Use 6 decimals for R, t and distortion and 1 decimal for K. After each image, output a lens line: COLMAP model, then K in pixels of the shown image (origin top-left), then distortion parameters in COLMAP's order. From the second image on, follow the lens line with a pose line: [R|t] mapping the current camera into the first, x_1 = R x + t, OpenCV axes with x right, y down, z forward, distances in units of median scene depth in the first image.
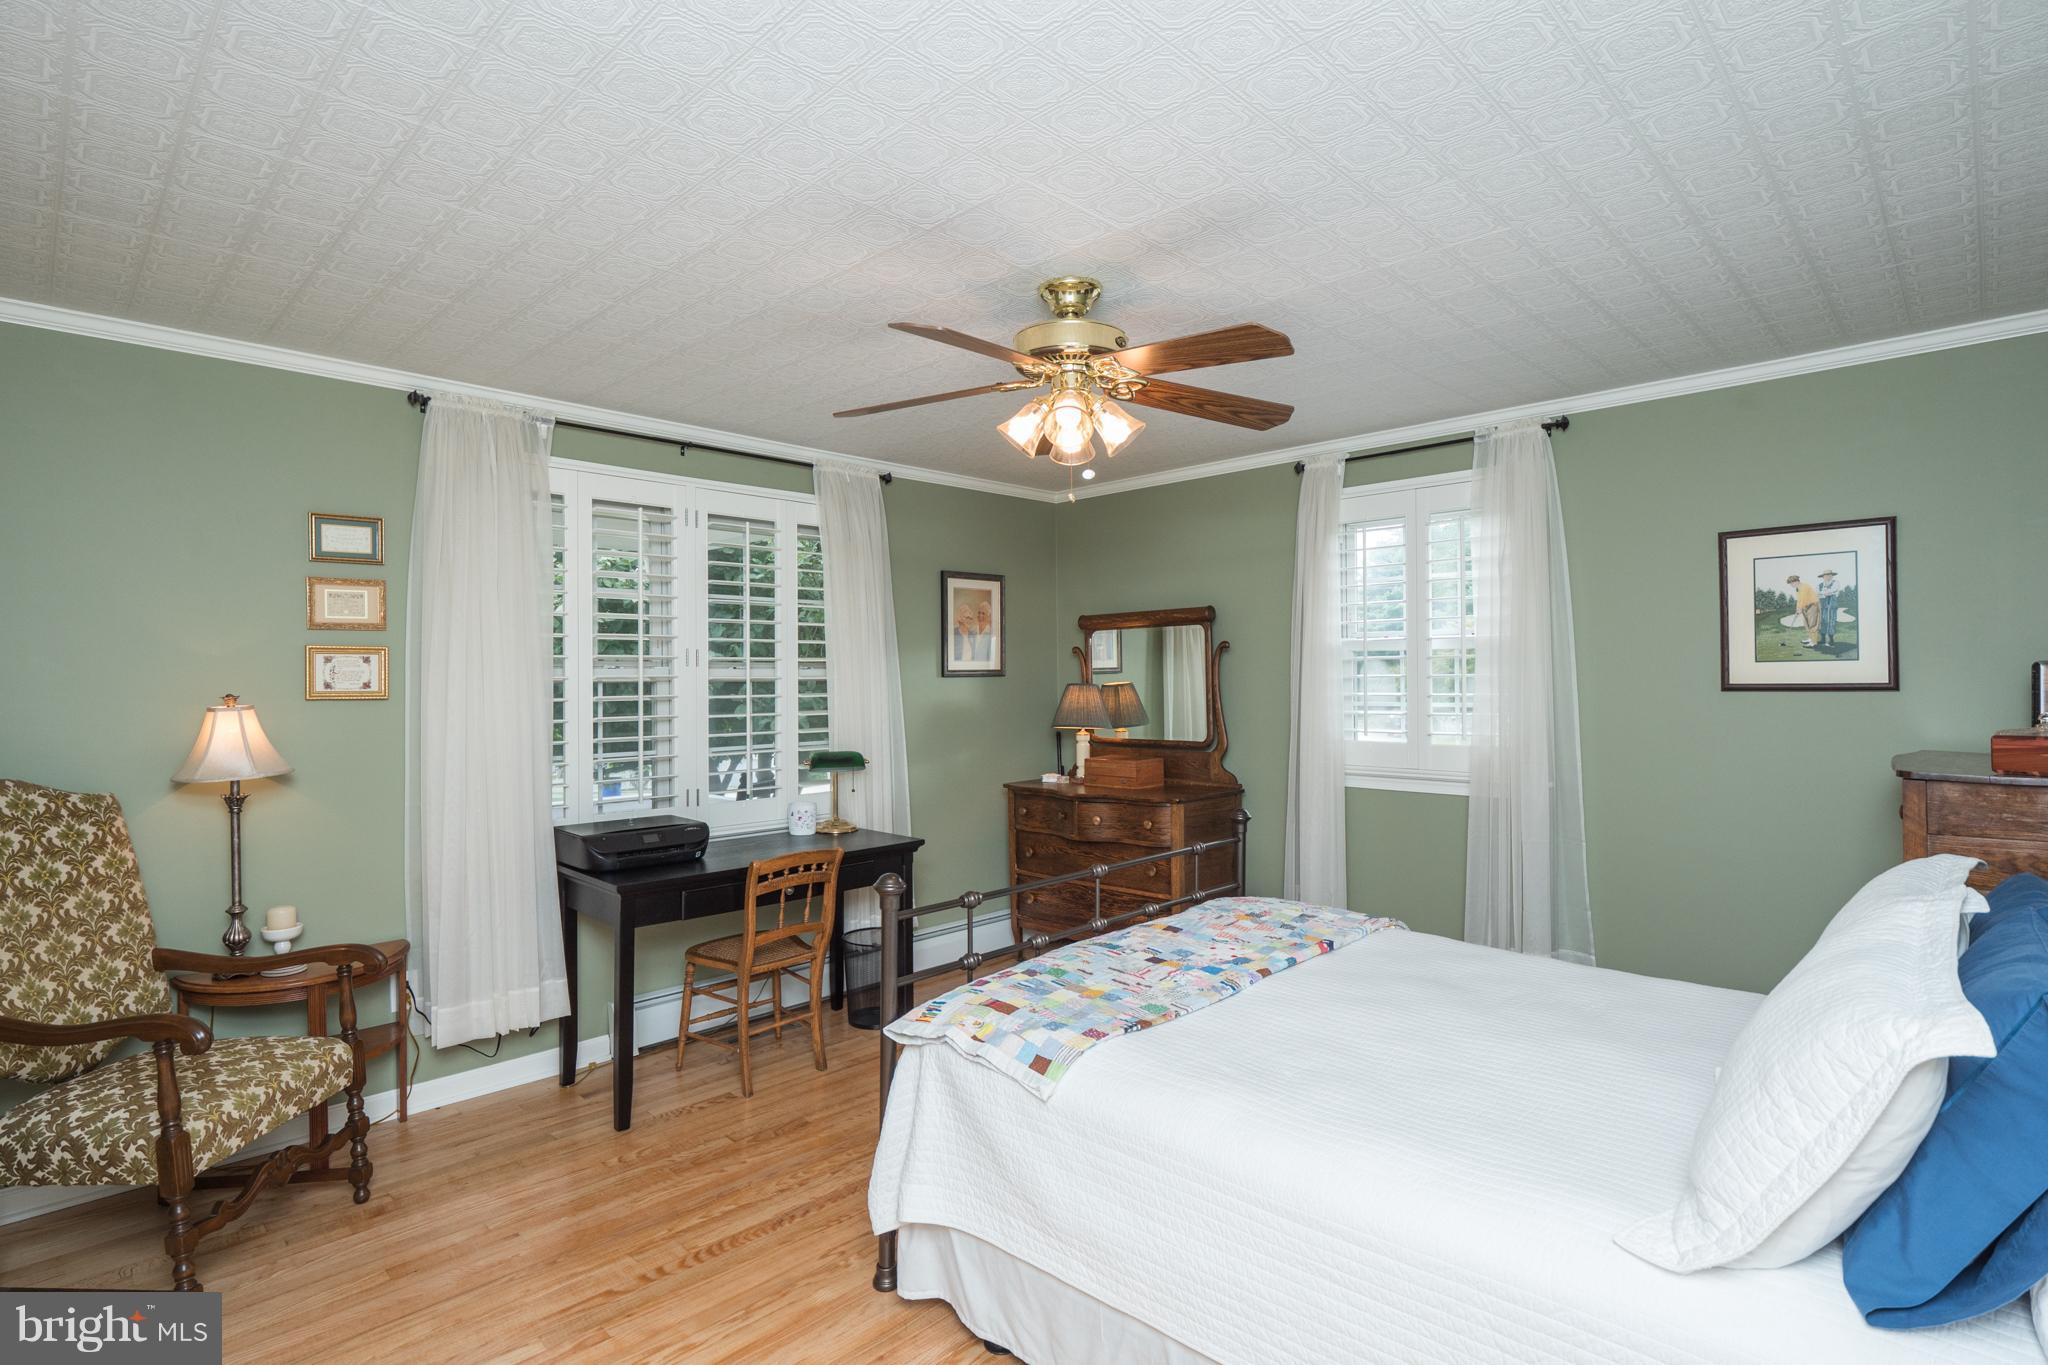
lens RADIAL K [[1020.8, 0, 1029.9], [0, 1020.8, 655.3], [0, 0, 1]] dist [0.016300, -0.033234]
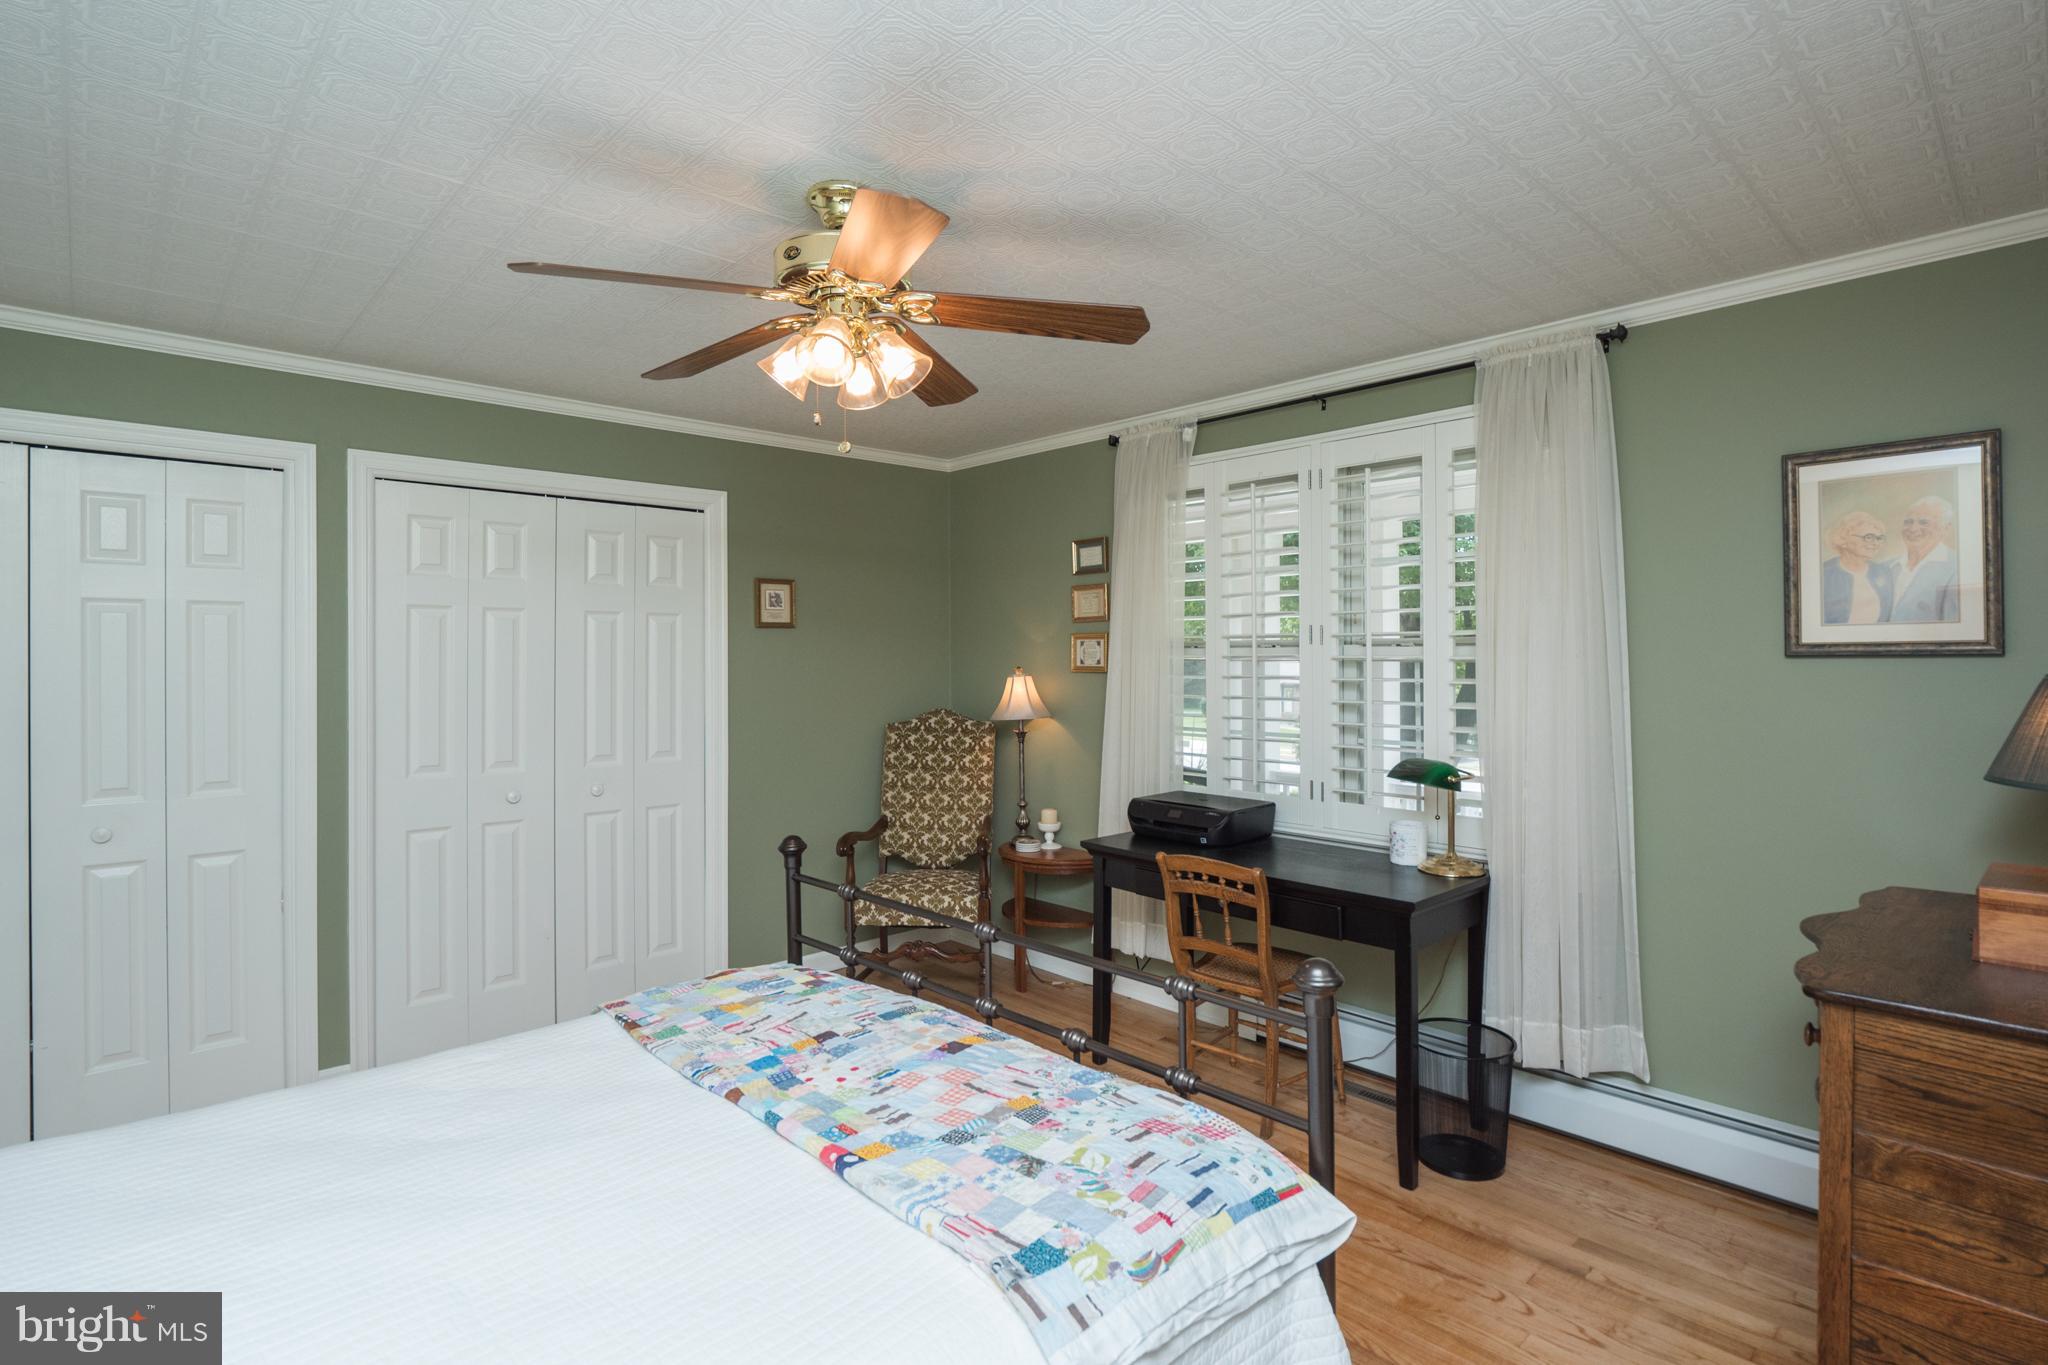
lens RADIAL K [[1020.8, 0, 1029.9], [0, 1020.8, 655.3], [0, 0, 1]] dist [0.016300, -0.033234]
pose [[-0.052336, 0.006957, -0.998605, 0.719778], [0.026281, 0.999639, 0.005587, 0.010595], [0.998284, -0.025952, -0.052500, 0.983788]]
